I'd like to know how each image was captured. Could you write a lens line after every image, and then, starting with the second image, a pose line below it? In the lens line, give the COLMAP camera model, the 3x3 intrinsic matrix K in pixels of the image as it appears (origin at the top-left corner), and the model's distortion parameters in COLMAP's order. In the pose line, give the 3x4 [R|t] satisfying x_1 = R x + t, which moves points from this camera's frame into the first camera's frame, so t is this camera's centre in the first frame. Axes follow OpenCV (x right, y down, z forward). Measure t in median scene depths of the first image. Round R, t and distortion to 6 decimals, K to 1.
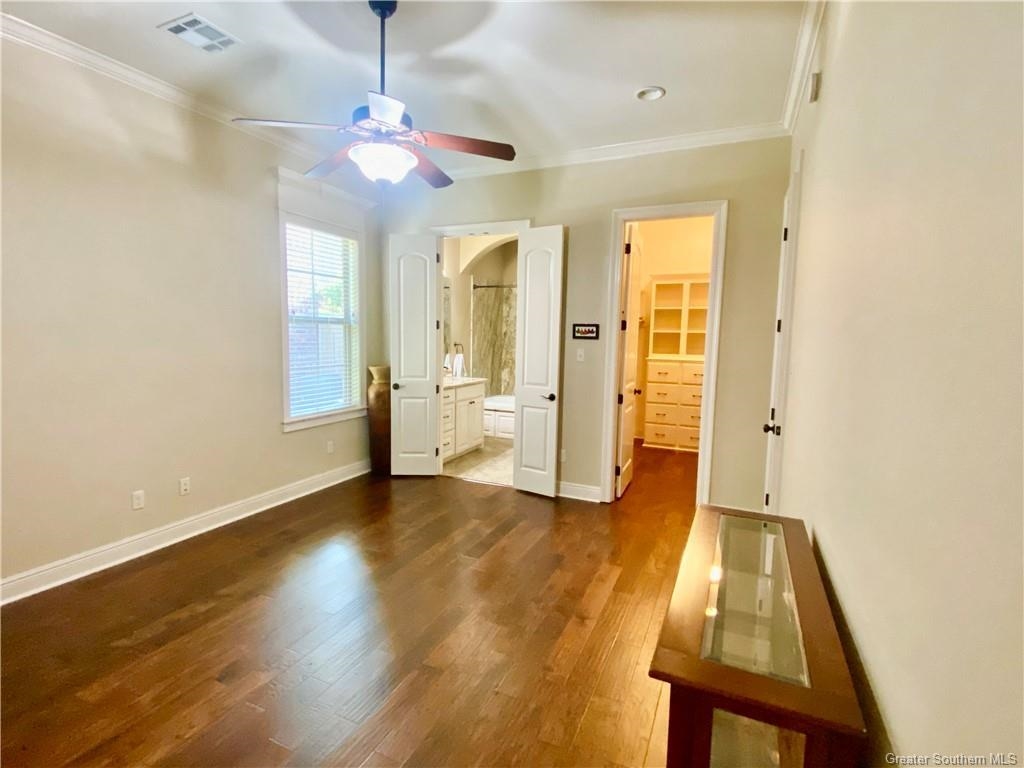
lens RADIAL K [[498.0, 0, 509.7], [0, 498.0, 379.6], [0, 0, 1]] dist [-0.012438, -0.003991]
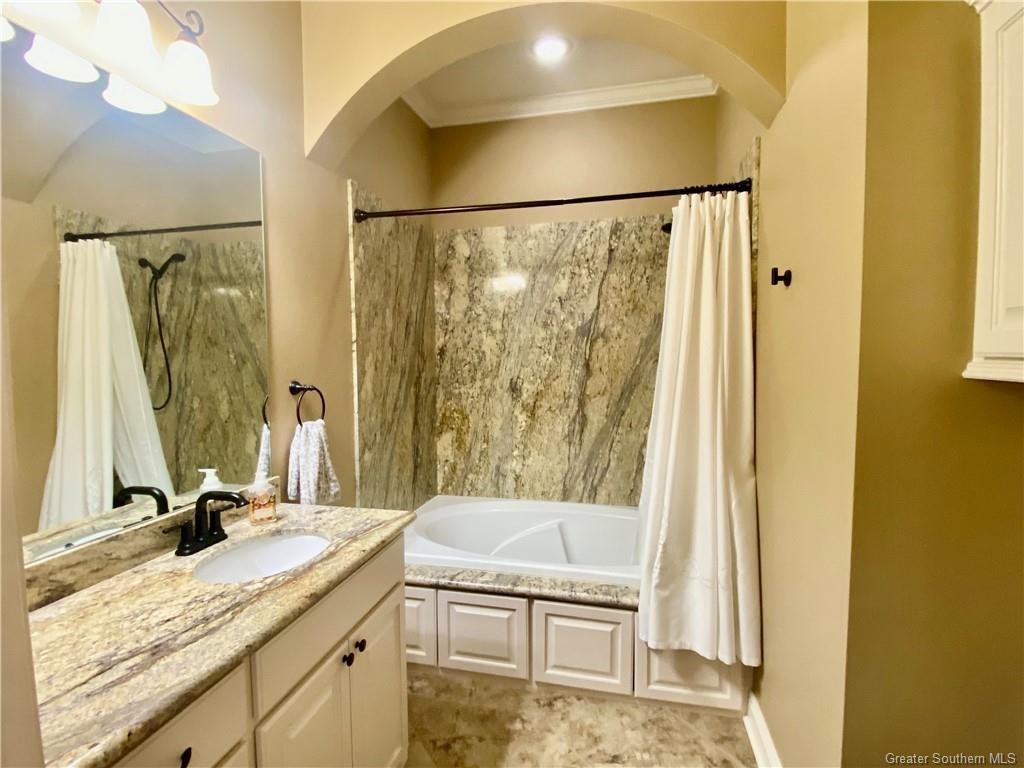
lens RADIAL K [[498.0, 0, 515.9], [0, 498.0, 385.0], [0, 0, 1]] dist [-0.012438, -0.003991]
pose [[0.979281, -0.037624, 0.198979, -0.039456], [0.043497, 0.998735, -0.025227, -0.060621], [-0.197778, 0.033360, 0.979679, 0.690407]]
